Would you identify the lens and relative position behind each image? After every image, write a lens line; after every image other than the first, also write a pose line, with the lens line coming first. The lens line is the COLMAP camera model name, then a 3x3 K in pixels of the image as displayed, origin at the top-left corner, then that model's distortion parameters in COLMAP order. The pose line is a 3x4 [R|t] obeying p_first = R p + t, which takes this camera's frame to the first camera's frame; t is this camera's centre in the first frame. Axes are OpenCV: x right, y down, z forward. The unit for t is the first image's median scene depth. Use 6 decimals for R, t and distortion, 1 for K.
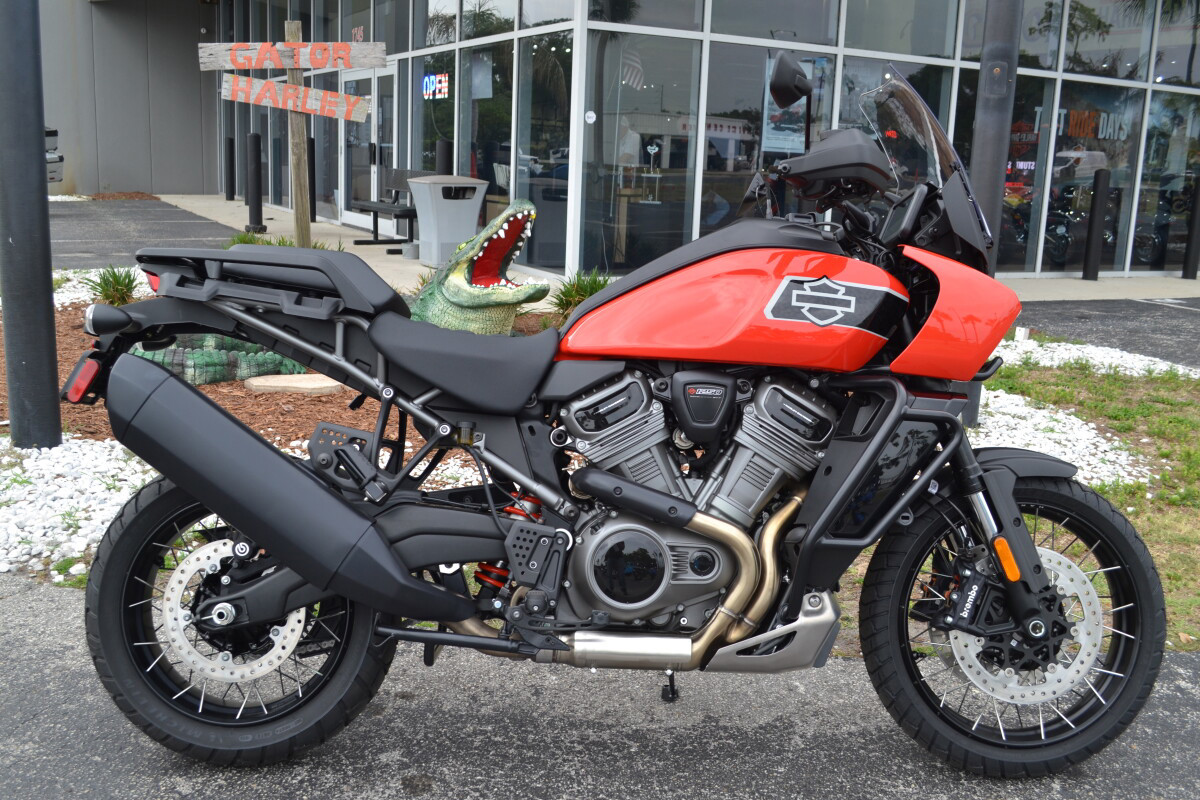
lens RADIAL K [[1150.3, 0, 597.7], [0, 1150.3, 402.8], [0, 0, 1]] dist [-0.065878, 0.000000]
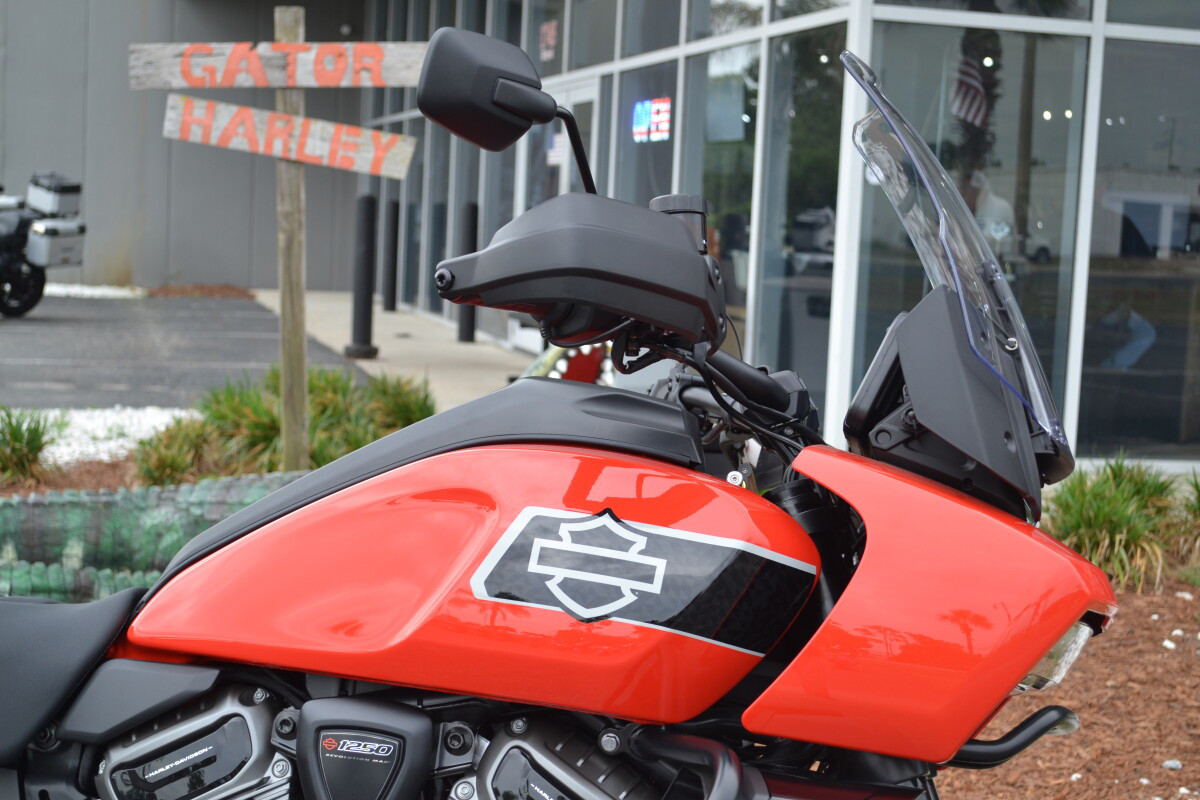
lens RADIAL K [[1963.1, 0, 599.2], [0, 1963.1, 396.1], [0, 0, 1]] dist [-0.012896, 0.000000]
pose [[0.974427, 0.028680, -0.222868, 0.354895], [-0.057568, 0.990583, -0.124224, -0.056109], [0.217206, 0.133877, 0.966901, 0.228116]]
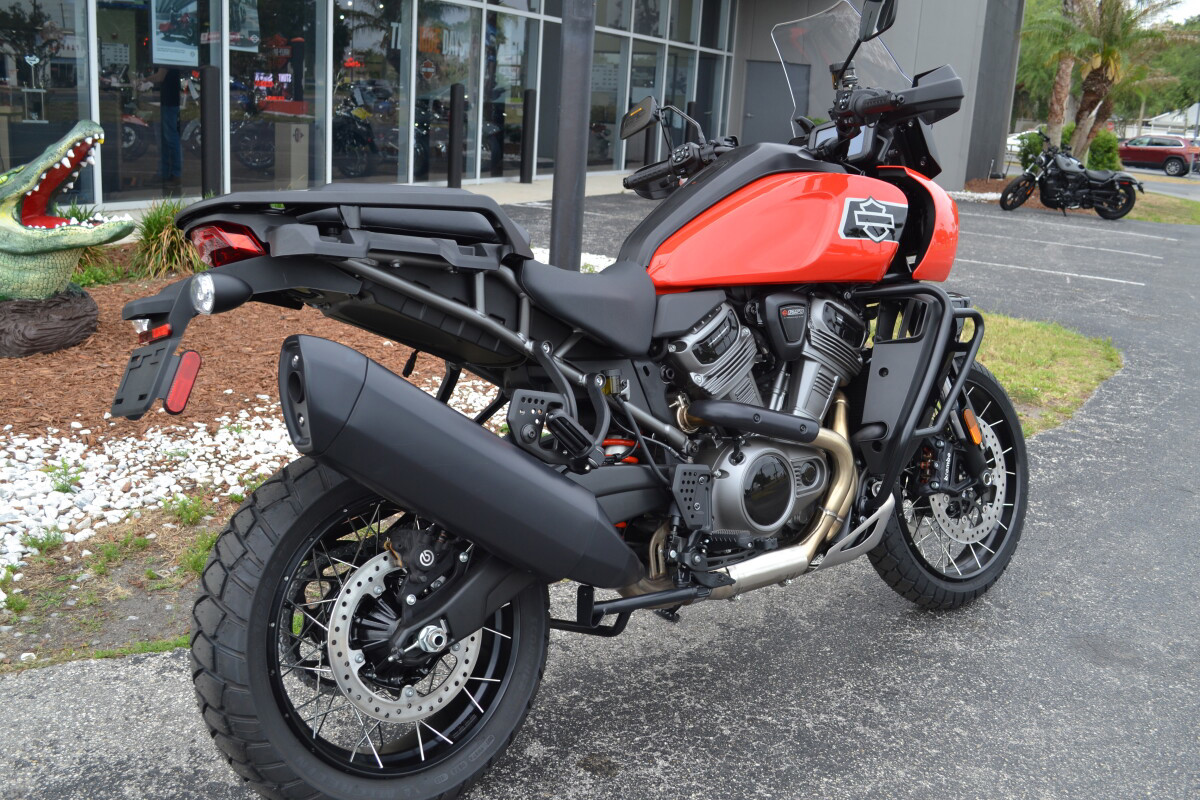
lens RADIAL K [[1150.3, 0, 591.6], [0, 1150.3, 394.8], [0, 0, 1]] dist [-0.065878, 0.000000]
pose [[0.801757, -0.139272, 0.581196, -0.656780], [0.100063, 0.990023, 0.099203, -0.055946], [-0.589214, -0.021380, 0.807694, 0.257902]]
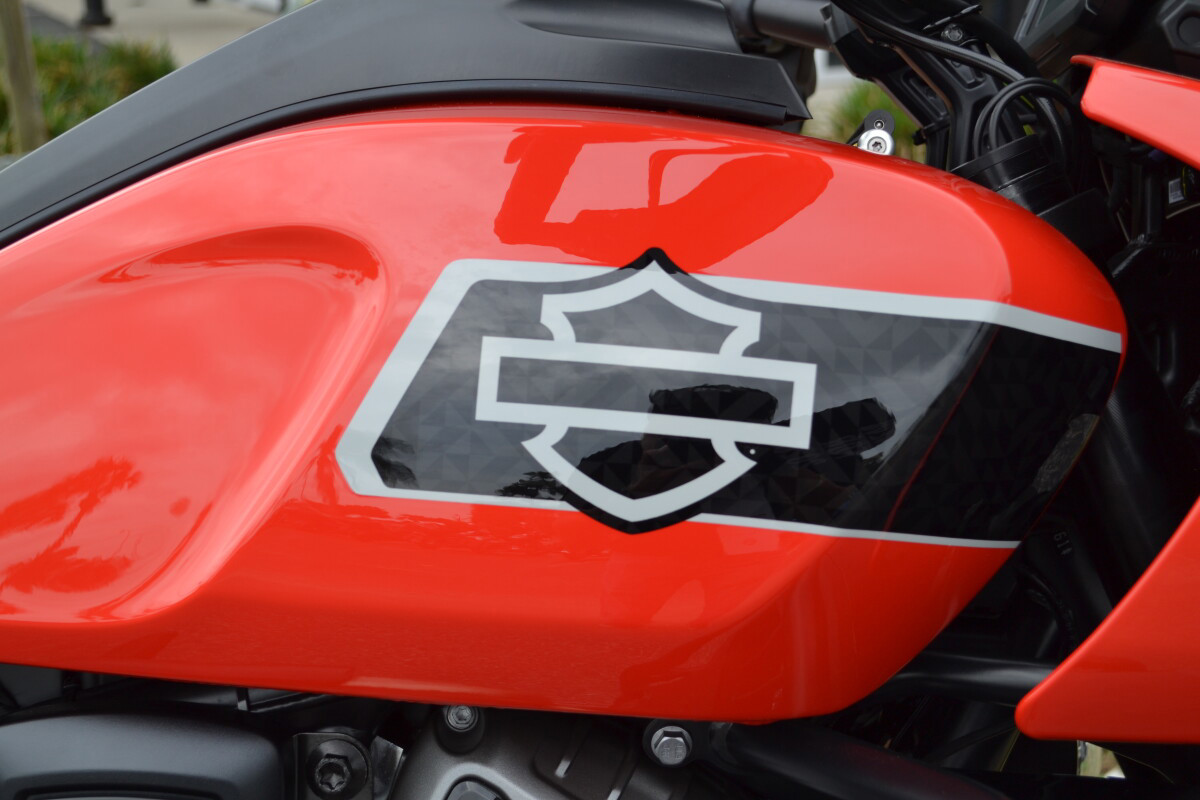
lens RADIAL K [[1729.5, 0, 588.3], [0, 1729.5, 397.0], [0, 0, 1]] dist [0.012118, 0.000000]
pose [[0.995813, -0.031484, -0.085827, 0.203546], [0.038142, 0.996295, 0.077080, -0.105623], [0.083082, -0.080031, 0.993324, 0.688601]]
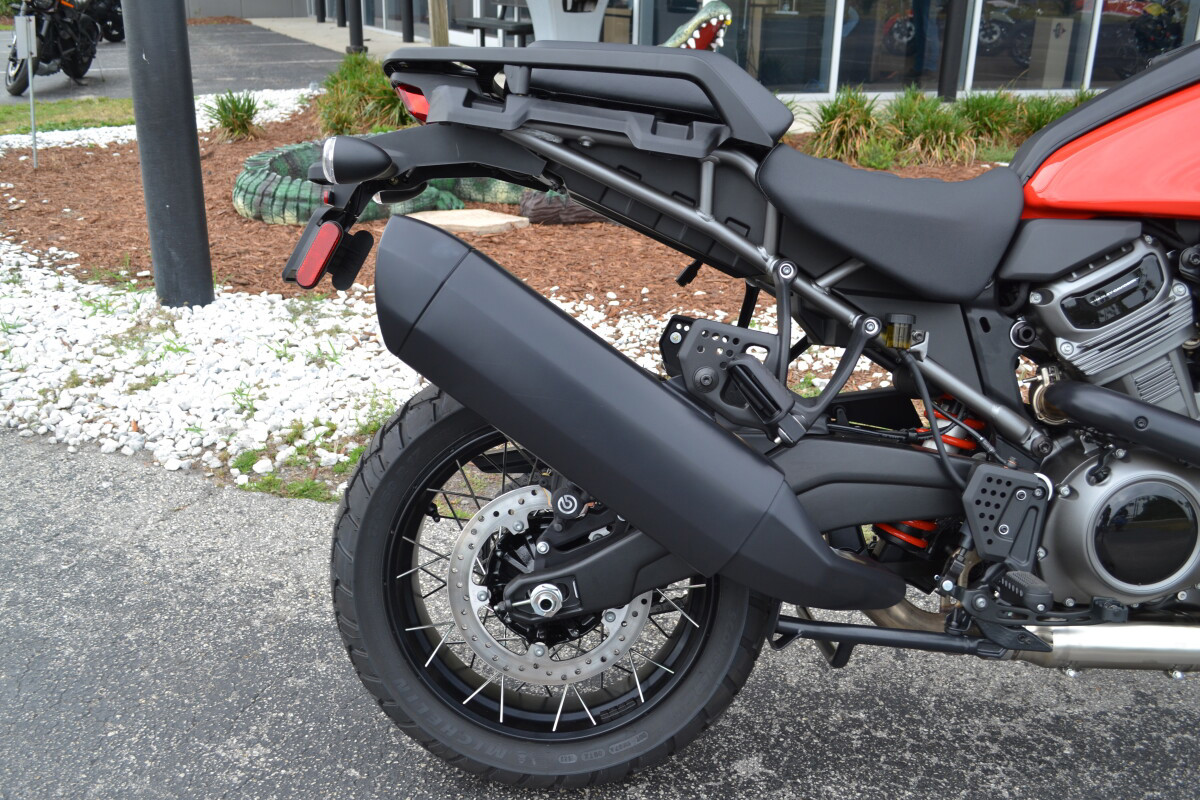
lens RADIAL K [[1094.8, 0, 594.9], [0, 1094.8, 401.4], [0, 0, 1]] dist [-0.068425, 0.000000]
pose [[0.998054, 0.003022, -0.062286, -0.246742], [0.007145, 0.986704, 0.162370, -0.036223], [0.061948, -0.162499, 0.984762, 0.359330]]
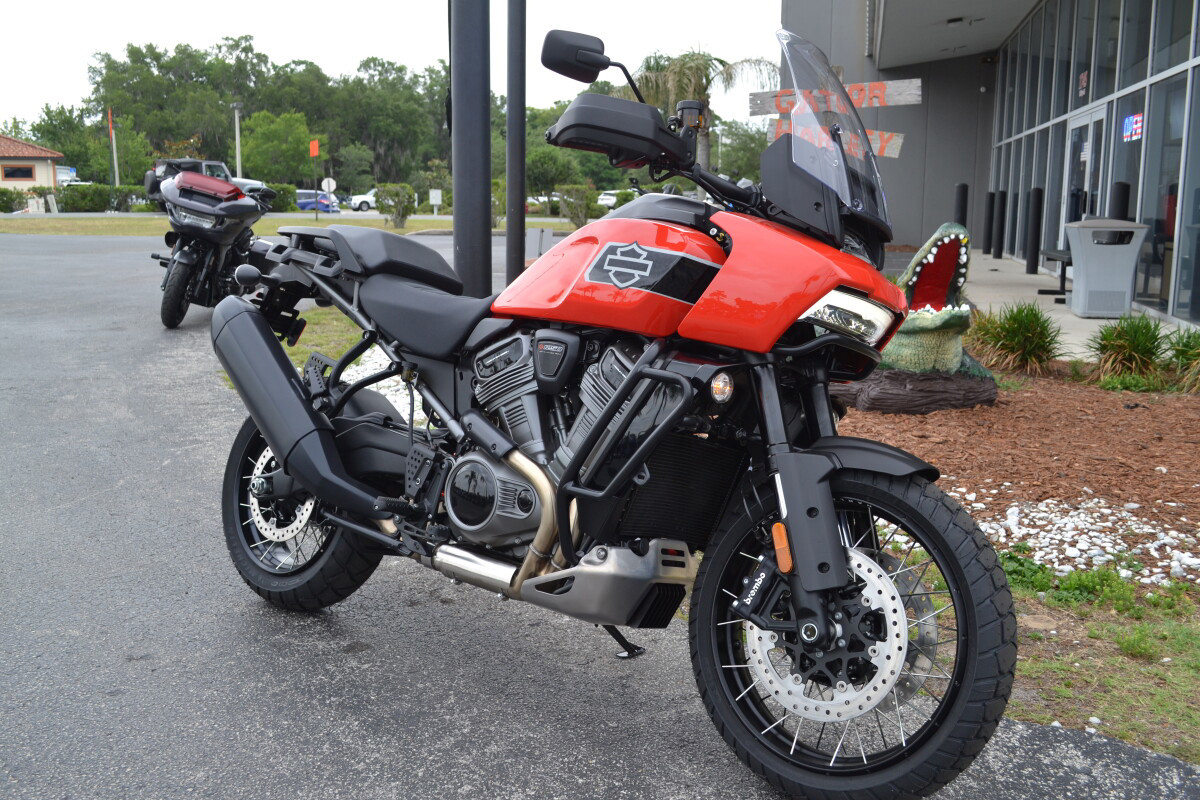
lens RADIAL K [[1150.3, 0, 591.8], [0, 1150.3, 406.7], [0, 0, 1]] dist [-0.065878, 0.000000]
pose [[0.756412, 0.086084, -0.648406, 0.827112], [-0.118503, 0.992933, -0.006418, 0.048000], [0.643272, 0.081693, 0.761267, 0.185276]]
